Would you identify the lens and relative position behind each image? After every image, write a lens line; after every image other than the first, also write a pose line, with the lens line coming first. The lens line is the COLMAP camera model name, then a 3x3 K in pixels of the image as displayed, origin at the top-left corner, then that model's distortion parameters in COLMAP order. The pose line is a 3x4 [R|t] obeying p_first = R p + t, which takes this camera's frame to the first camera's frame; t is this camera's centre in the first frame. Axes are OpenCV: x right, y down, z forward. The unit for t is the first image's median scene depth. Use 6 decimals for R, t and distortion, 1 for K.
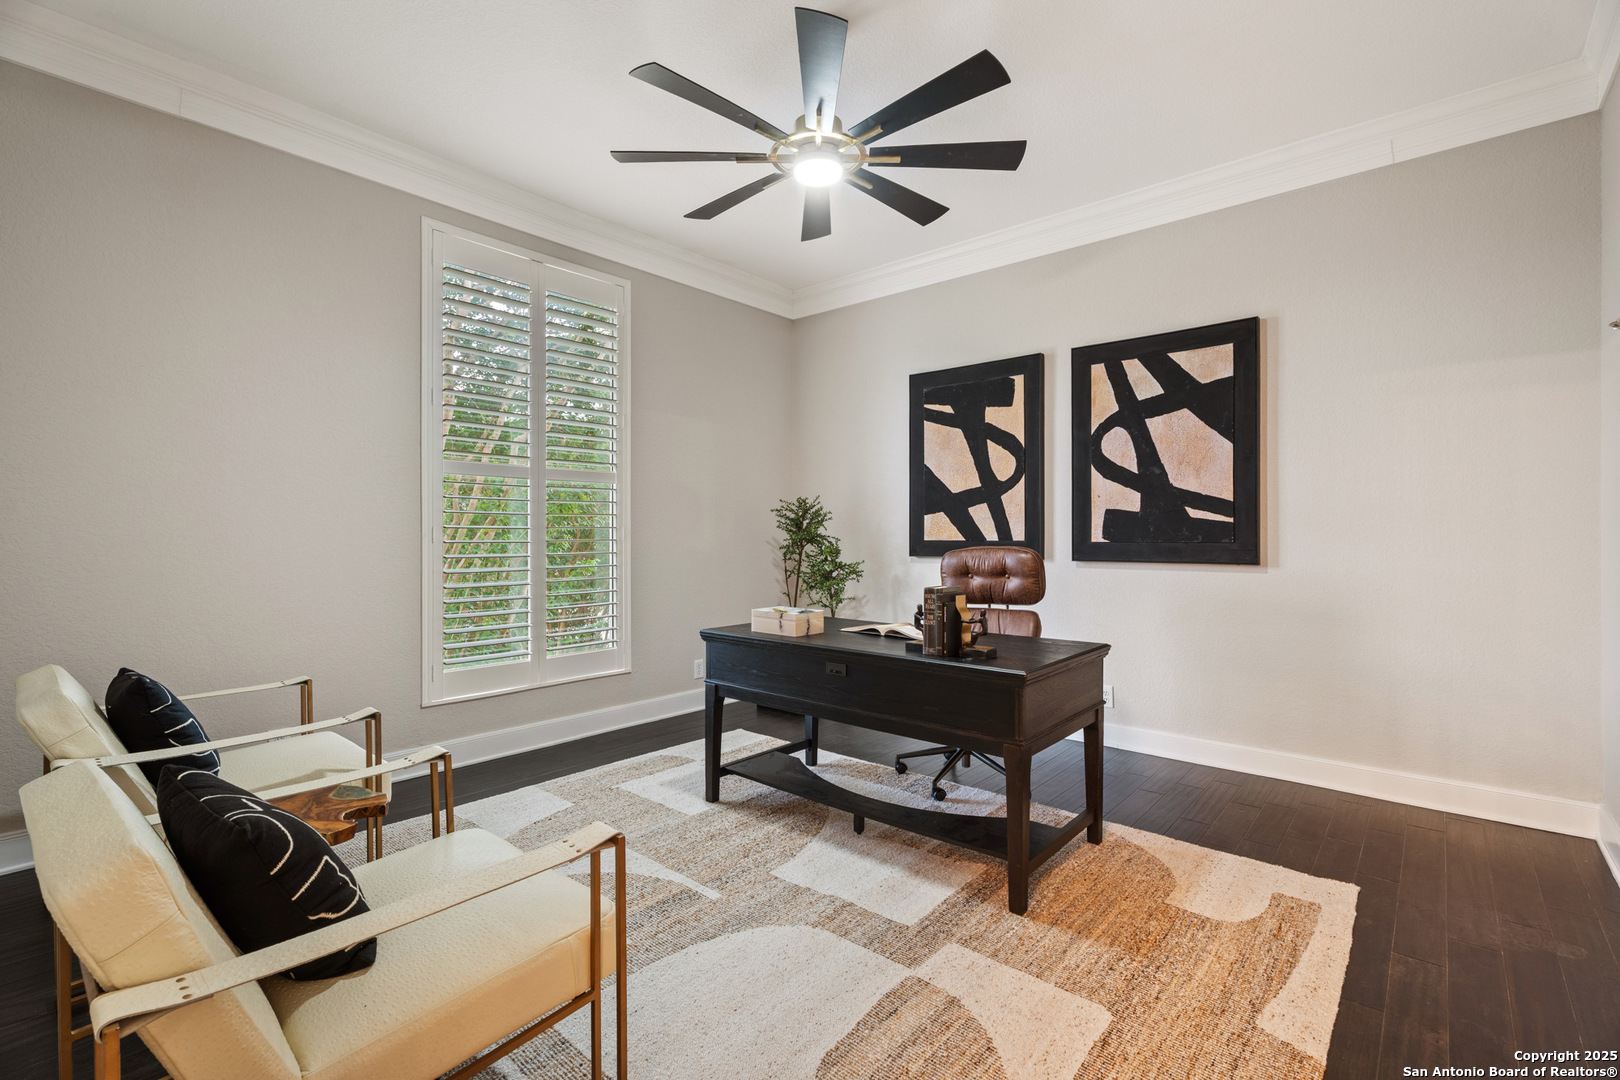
lens RADIAL K [[726.0, 0, 810.0], [0, 726.0, 540.0], [0, 0, 1]] dist [0.000157, 0.000178]
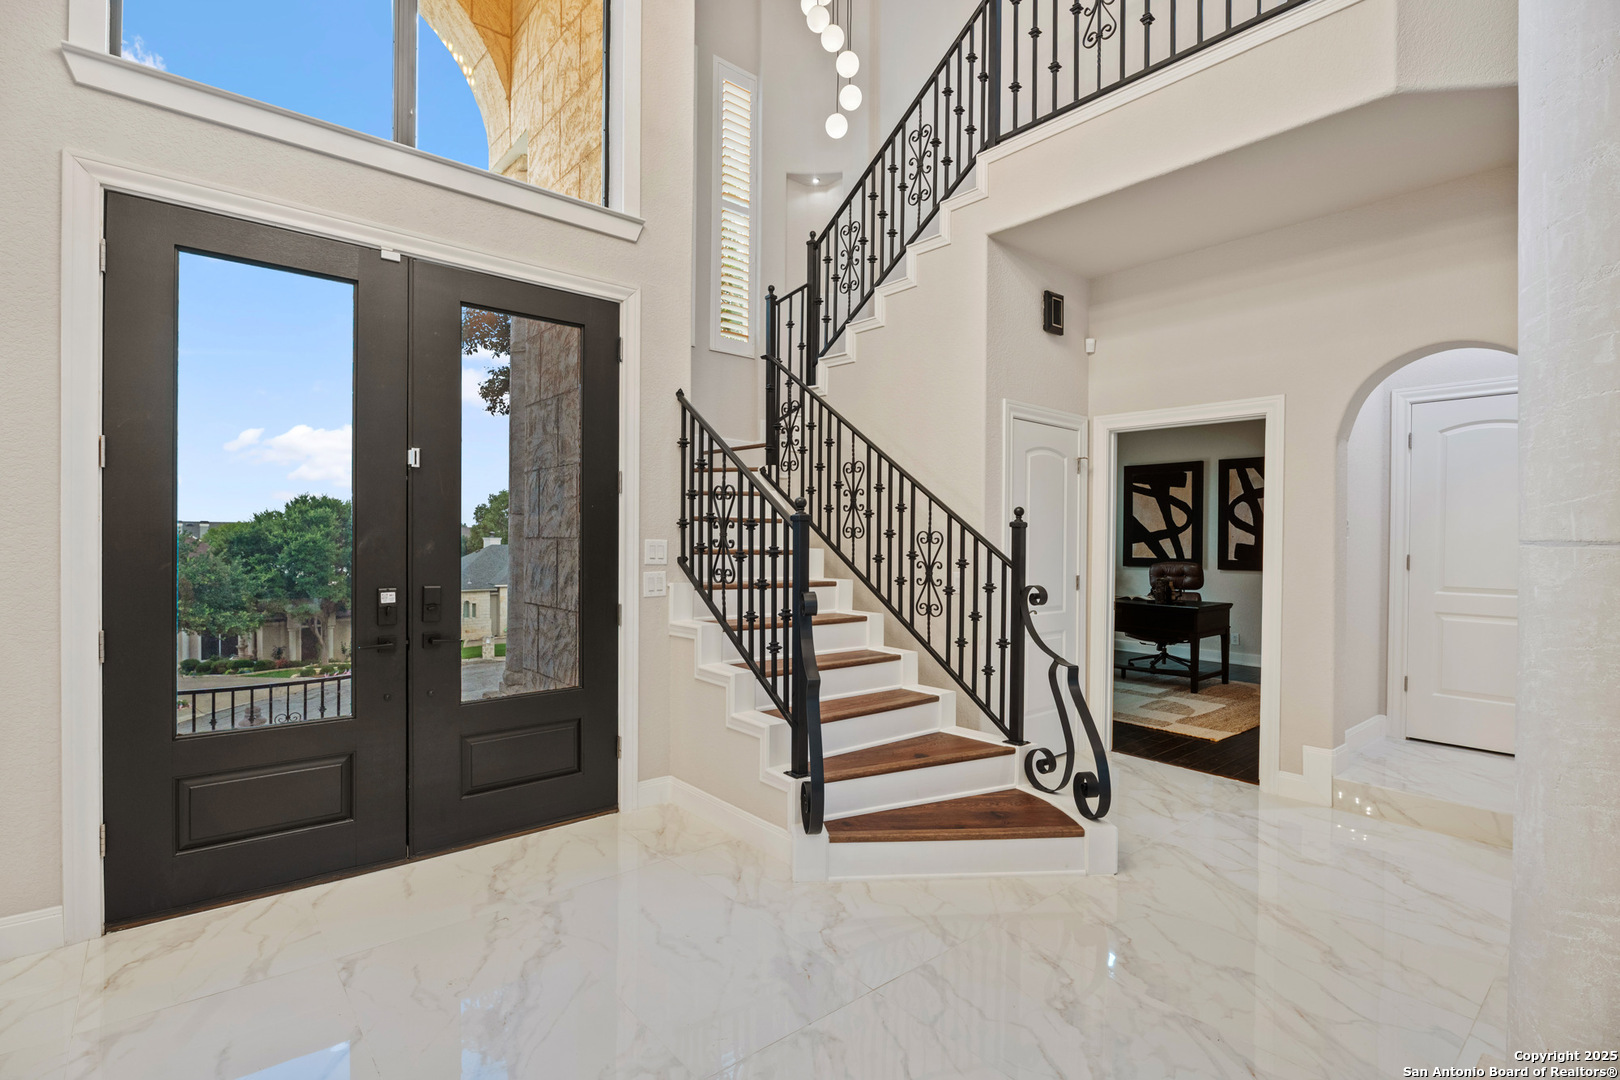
lens RADIAL K [[758.5, 0, 805.5], [0, 758.5, 550.1], [0, 0, 1]] dist [-0.016048, 0.005479]
pose [[0.986486, 0.011173, -0.163462, -0.374465], [-0.009765, 0.999908, 0.009414, -0.030051], [0.163553, -0.007691, 0.986505, -1.107288]]
